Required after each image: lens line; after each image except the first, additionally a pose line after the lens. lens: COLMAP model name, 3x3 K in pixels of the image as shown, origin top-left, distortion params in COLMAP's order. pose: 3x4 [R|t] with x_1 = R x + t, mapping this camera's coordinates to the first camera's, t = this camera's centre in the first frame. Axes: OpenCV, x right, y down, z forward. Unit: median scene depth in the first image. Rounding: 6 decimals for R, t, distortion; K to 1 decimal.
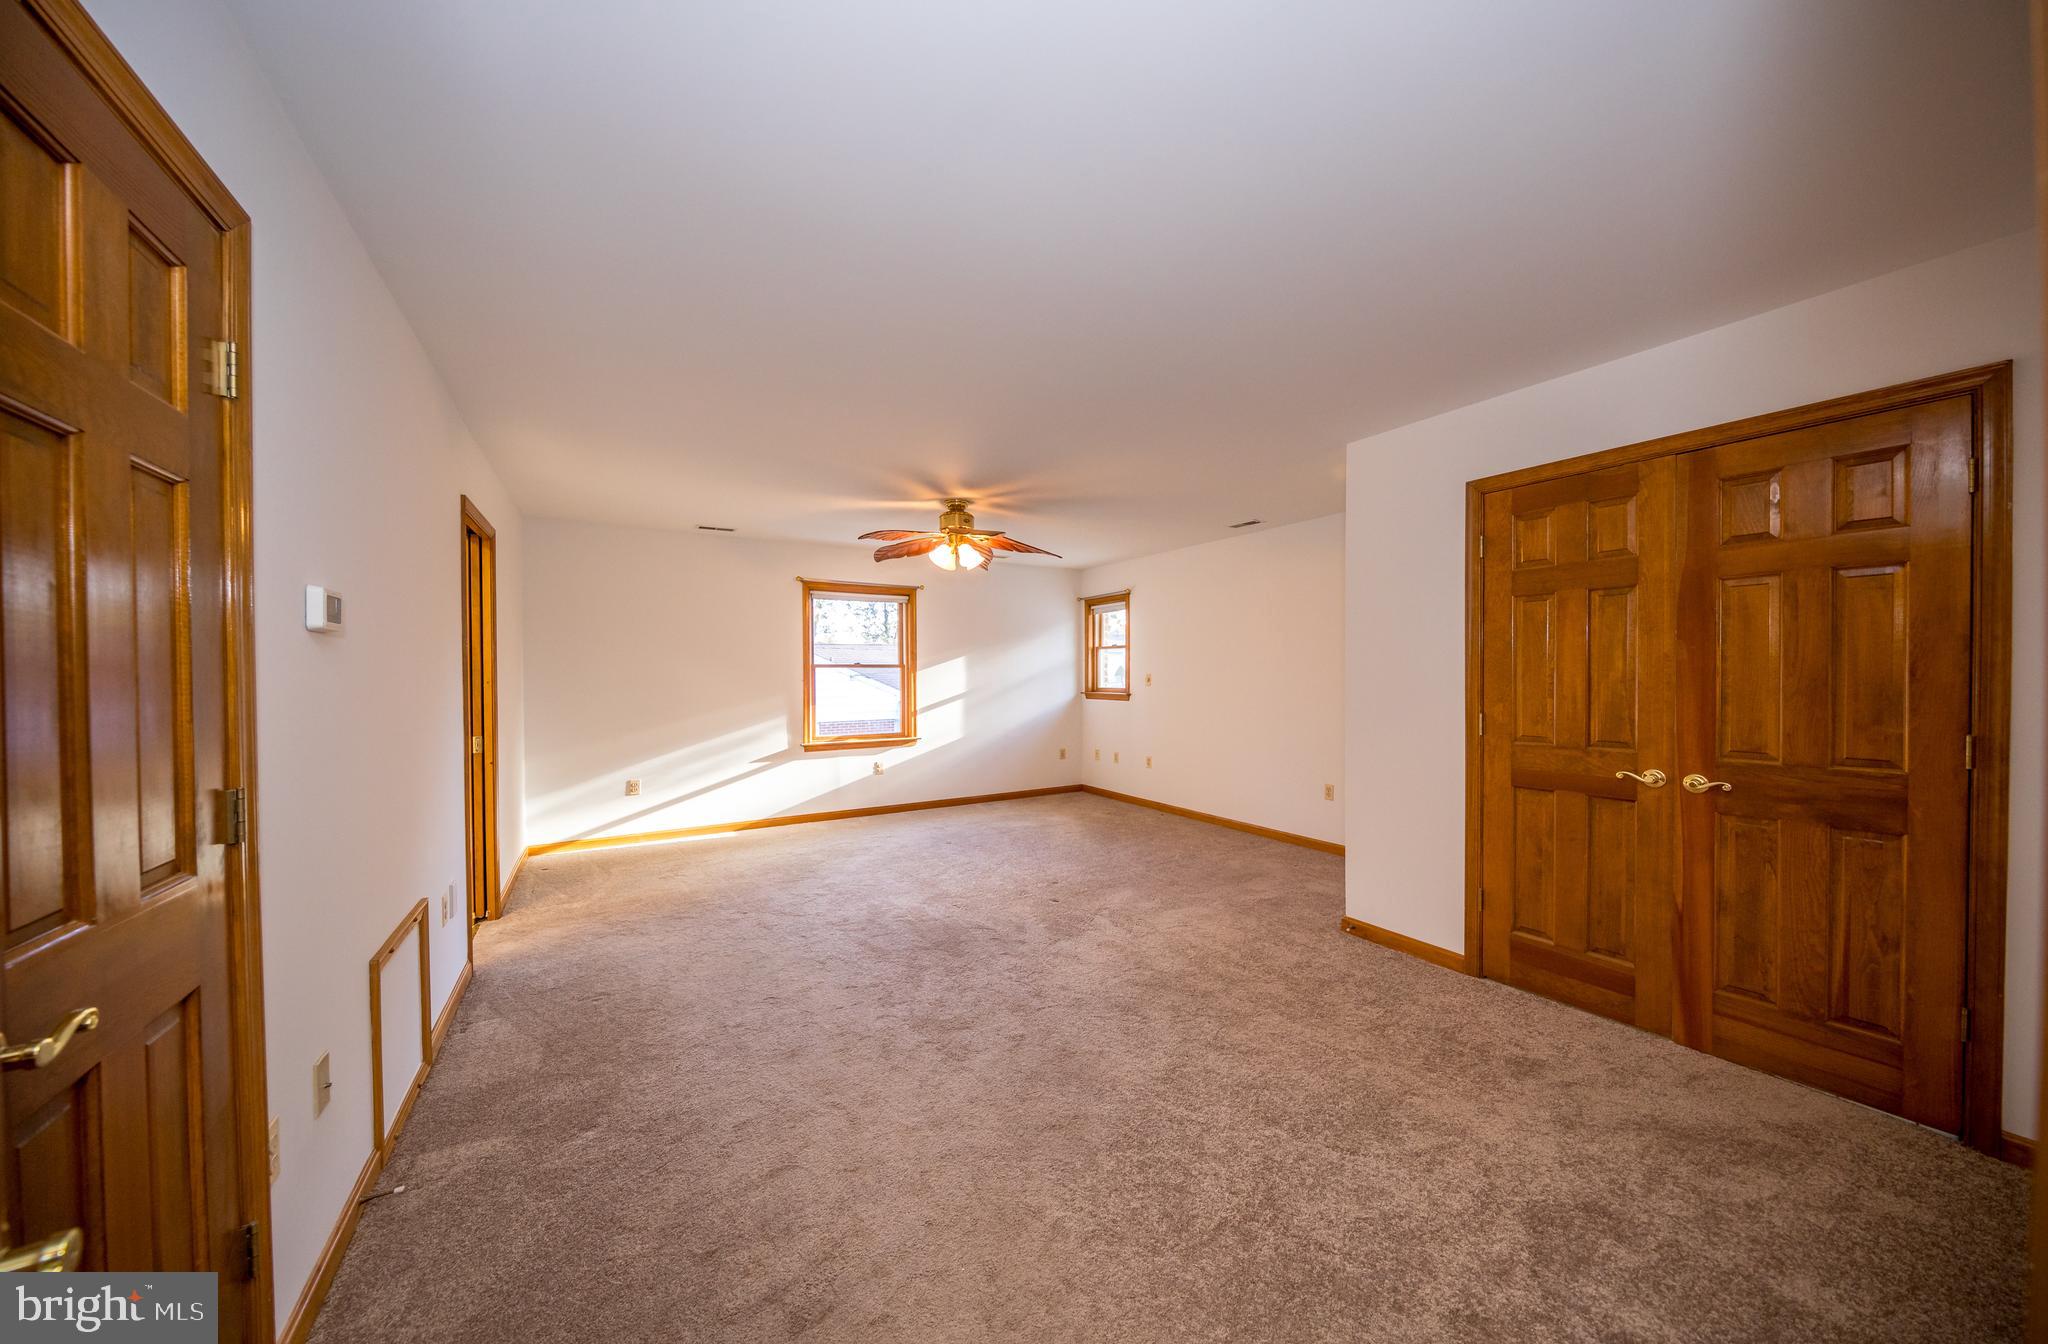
lens RADIAL K [[655.4, 0, 1014.1], [0, 655.4, 673.1], [0, 0, 1]] dist [0.000671, -0.000001]
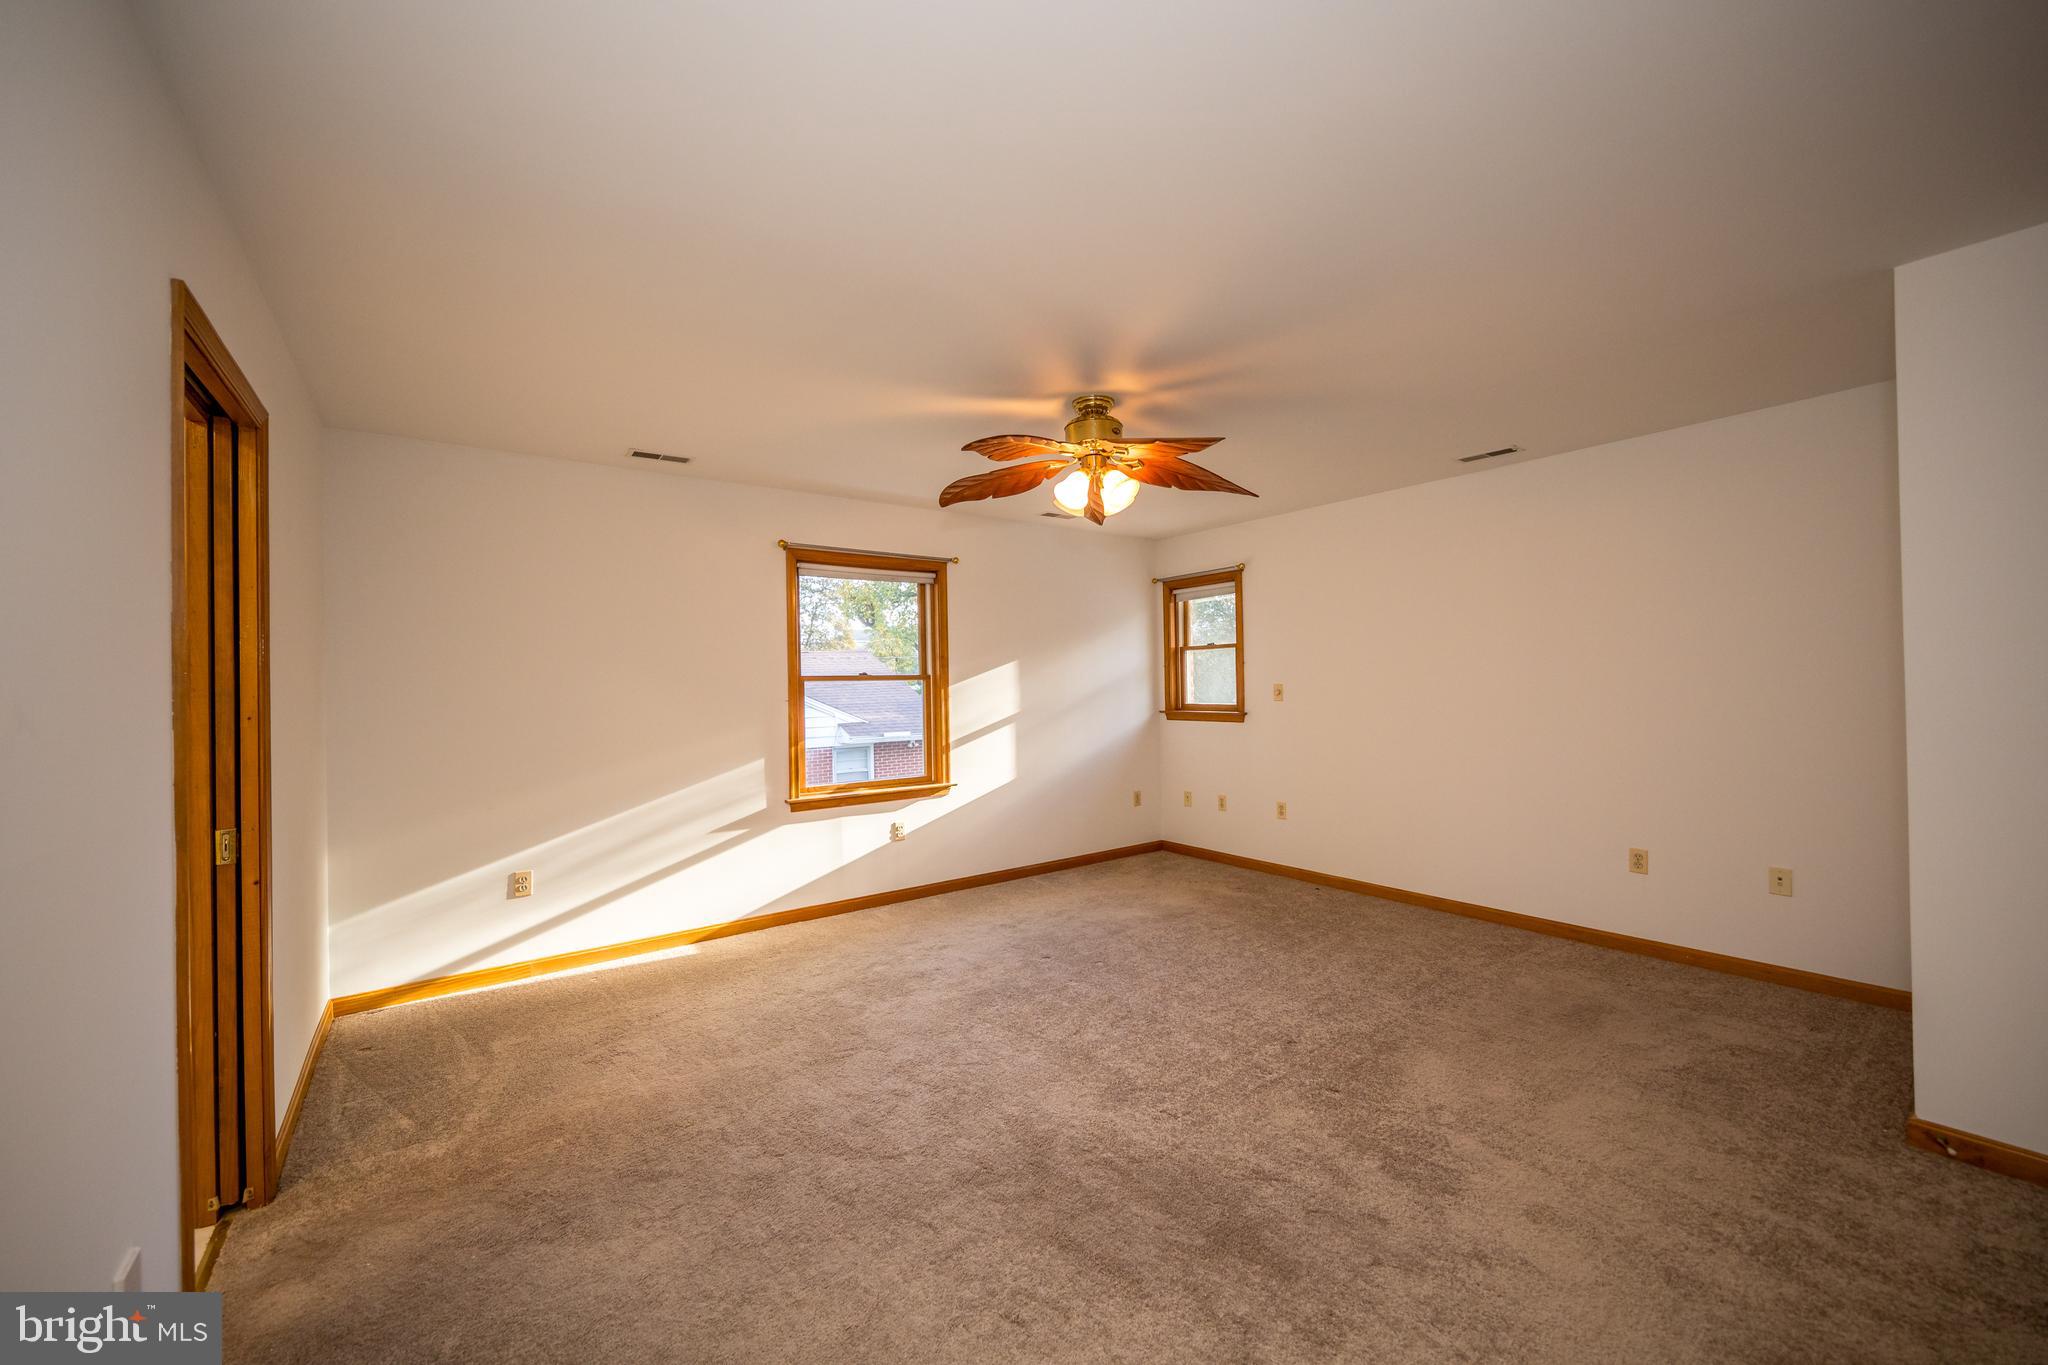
lens RADIAL K [[802.7, 0, 1026.1], [0, 802.7, 669.4], [0, 0, 1]] dist [0.003575, -0.000929]
pose [[0.997300, -0.012713, 0.072330, -0.190899], [0.014160, 0.999709, -0.019520, -0.001584], [-0.072061, 0.020492, 0.997190, 0.255892]]
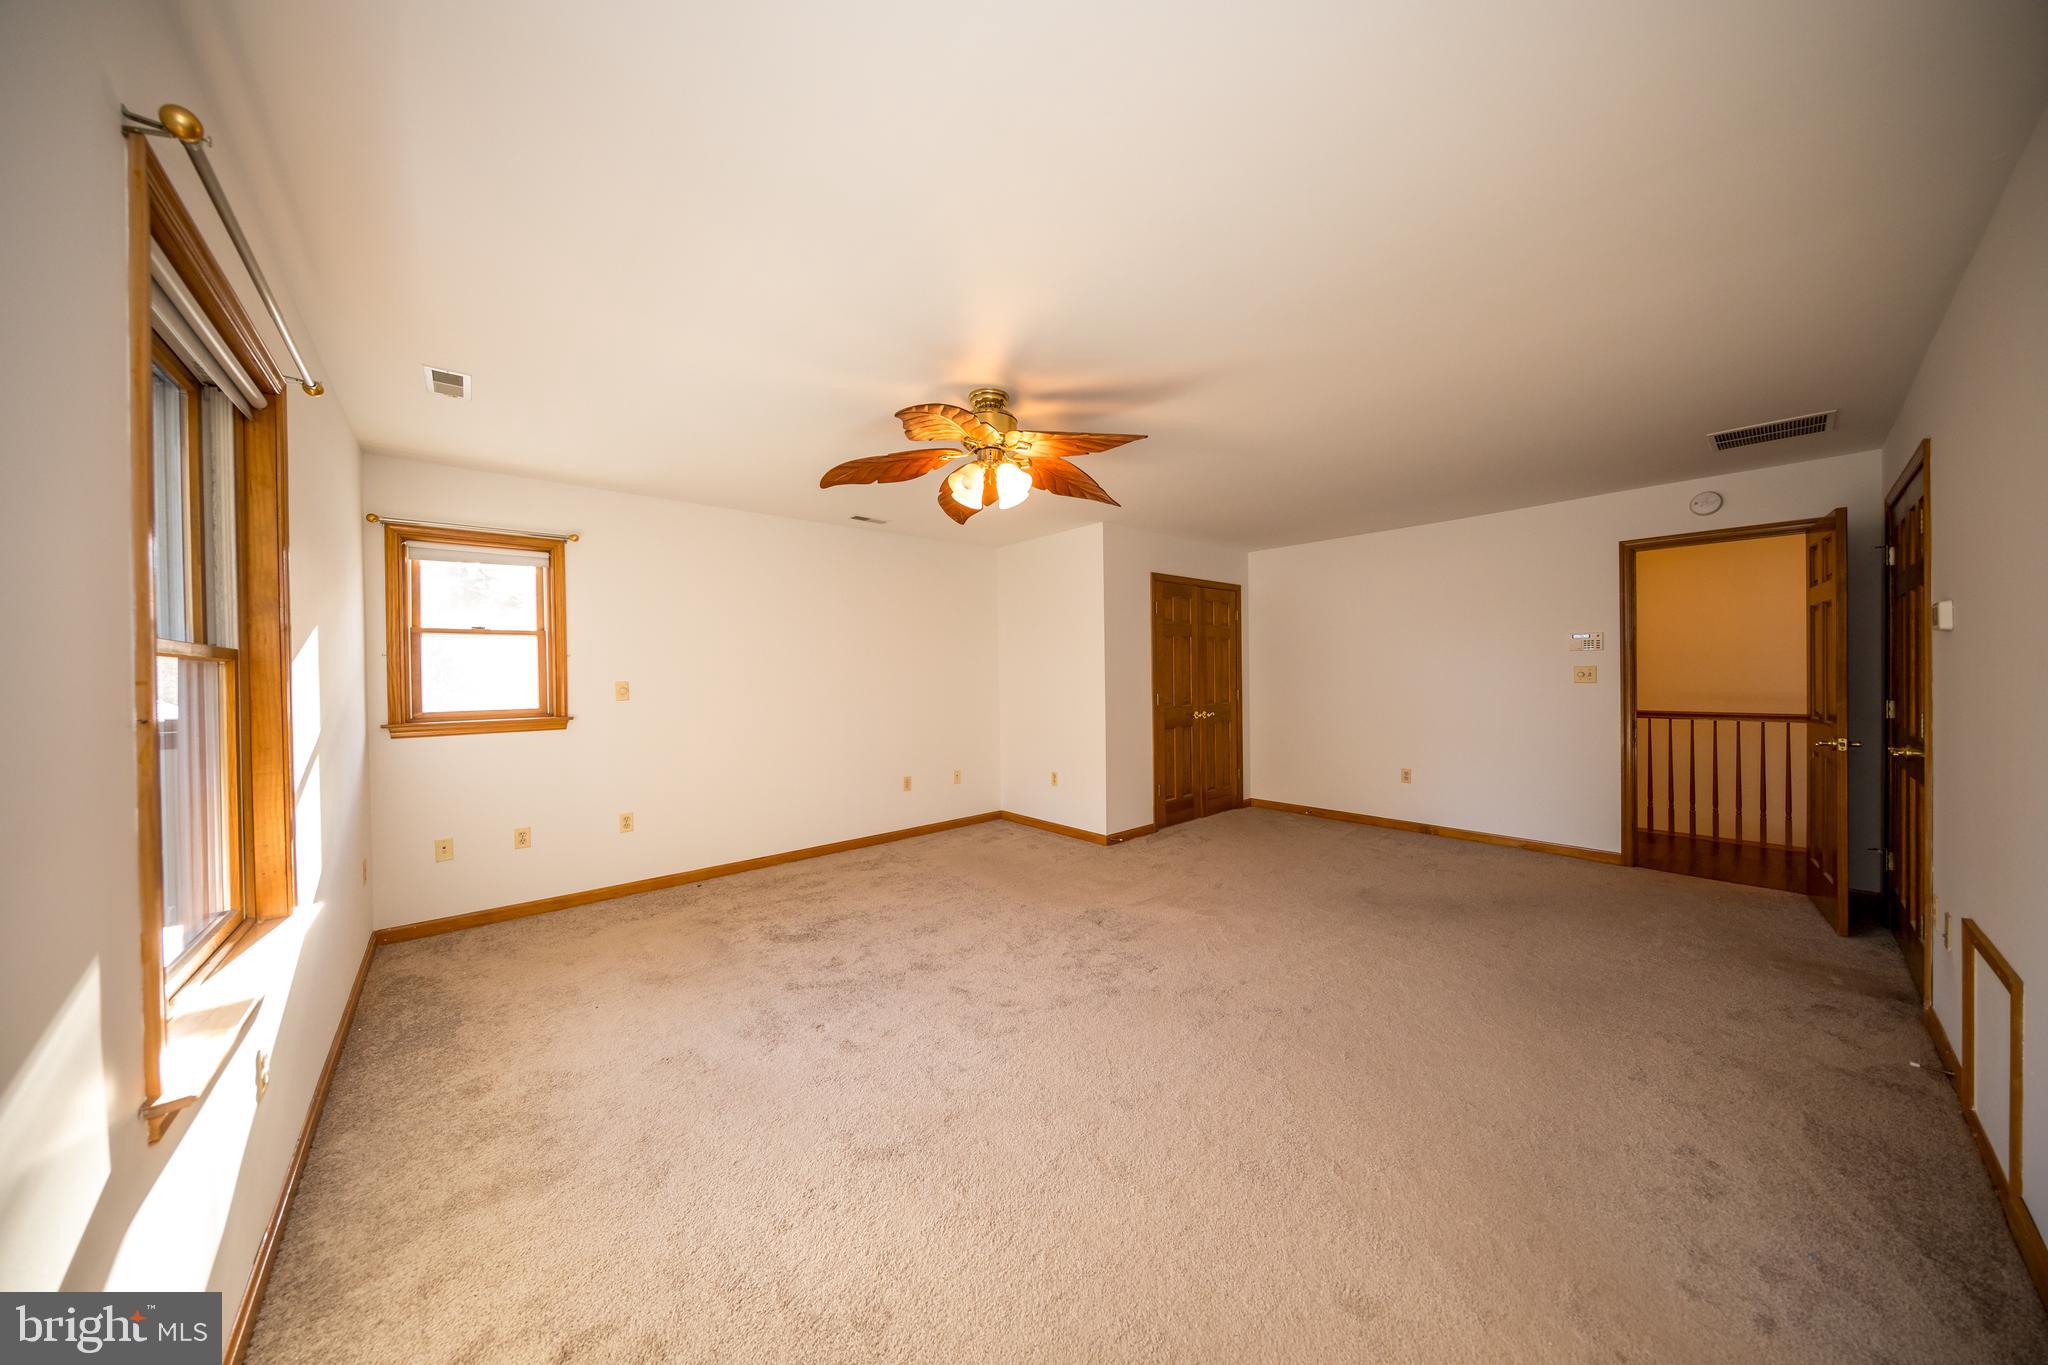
lens RADIAL K [[655.4, 0, 1008.6], [0, 655.4, 679.7], [0, 0, 1]] dist [0.000671, -0.000001]
pose [[-0.170103, -0.002458, 0.985423, -0.748523], [0.013685, 0.999895, 0.004857, 0.002010], [-0.985331, 0.014311, -0.170052, 1.179295]]
